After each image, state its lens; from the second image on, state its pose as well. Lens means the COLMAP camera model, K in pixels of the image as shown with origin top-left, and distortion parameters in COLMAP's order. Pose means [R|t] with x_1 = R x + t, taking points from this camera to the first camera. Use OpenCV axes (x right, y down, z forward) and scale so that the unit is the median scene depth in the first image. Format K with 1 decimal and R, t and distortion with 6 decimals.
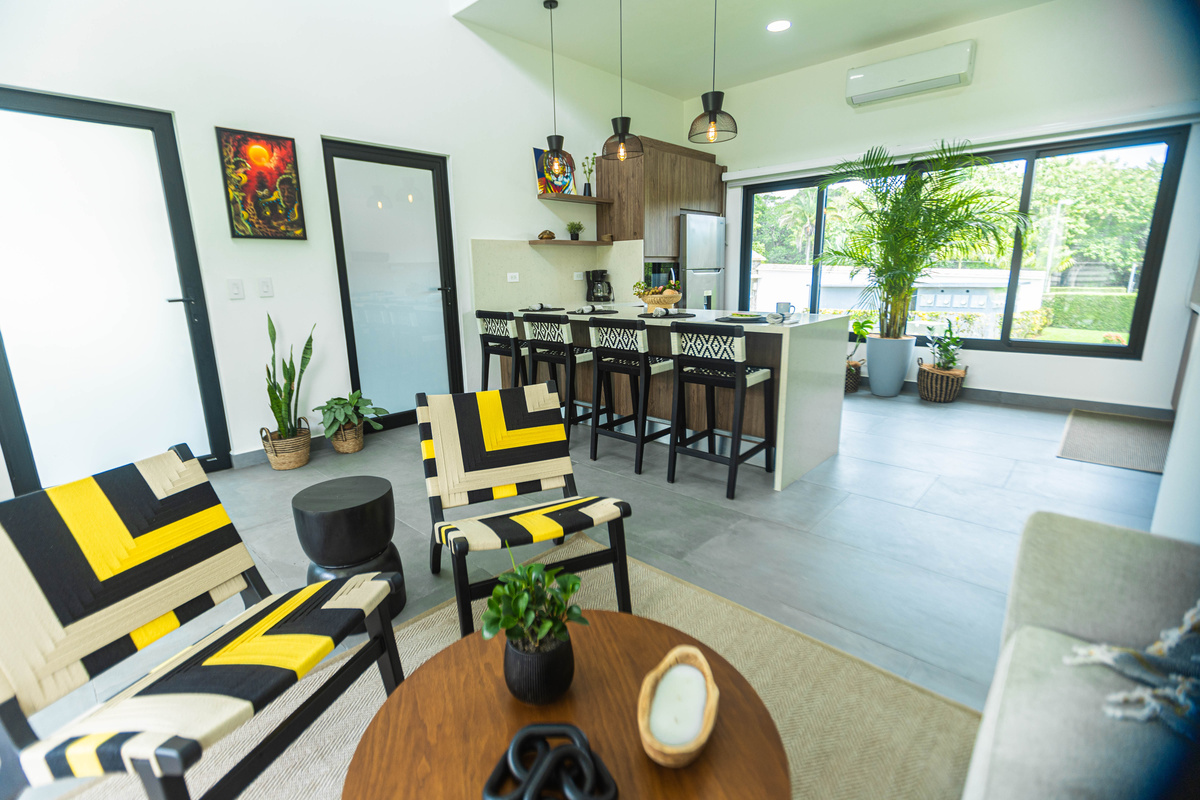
lens RADIAL K [[547.5, 0, 592.4], [0, 547.5, 397.0], [0, 0, 1]] dist [0.000841, 0.000302]
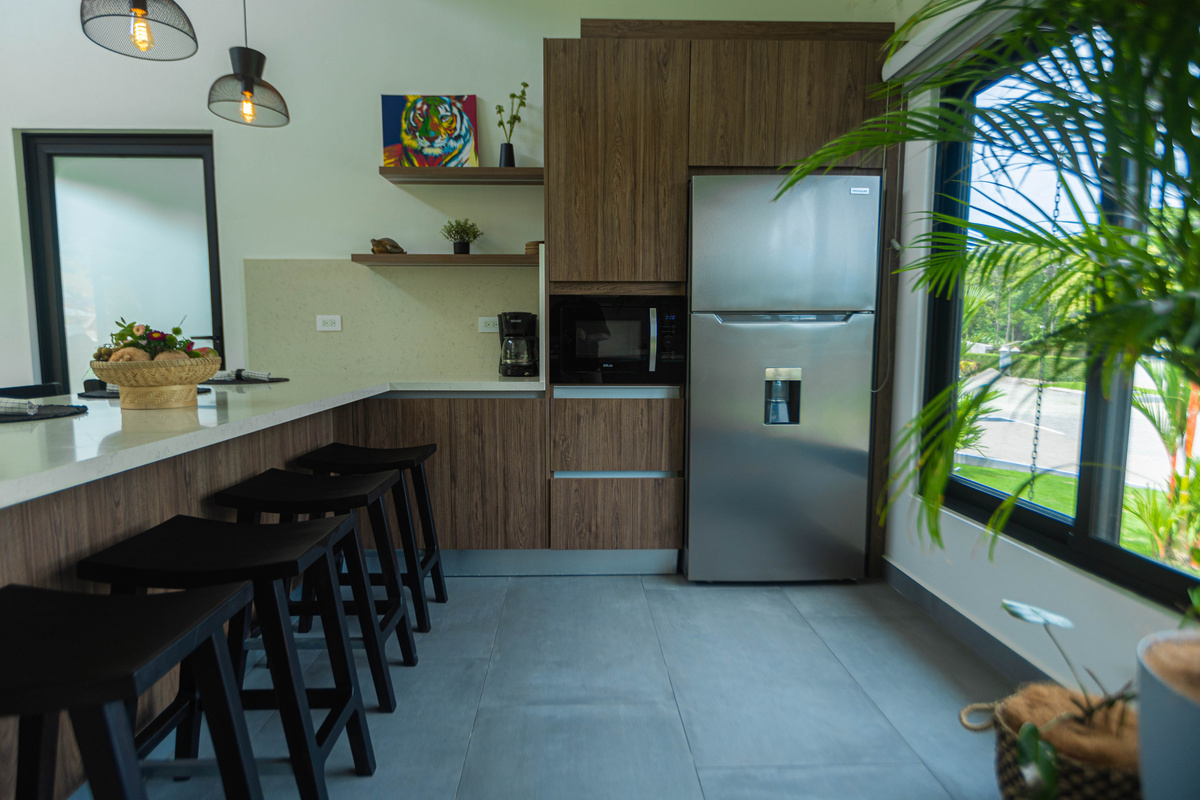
lens RADIAL K [[661.7, 0, 592.7], [0, 661.7, 401.9], [0, 0, 1]] dist [0.000948, 0.000050]
pose [[0.701163, 0.096690, -0.706415, 0.534557], [-0.172013, 0.984437, -0.035990, -0.156915], [0.691941, 0.146748, 0.706882, 0.701199]]
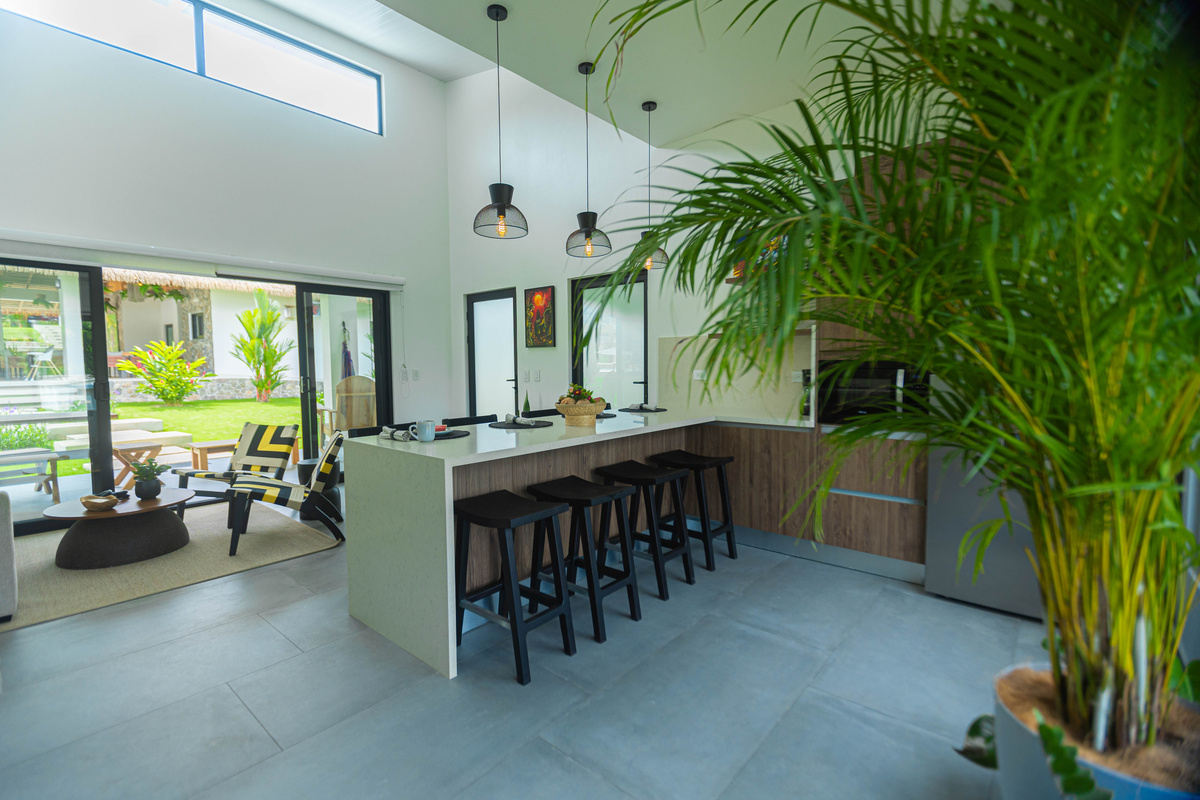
lens RADIAL K [[547.5, 0, 595.3], [0, 547.5, 397.4], [0, 0, 1]] dist [0.000841, 0.000302]
pose [[0.037489, 0.089979, -0.995238, 0.762645], [-0.208656, 0.974690, 0.080261, -0.216552], [0.977270, 0.204654, 0.055315, 0.773740]]
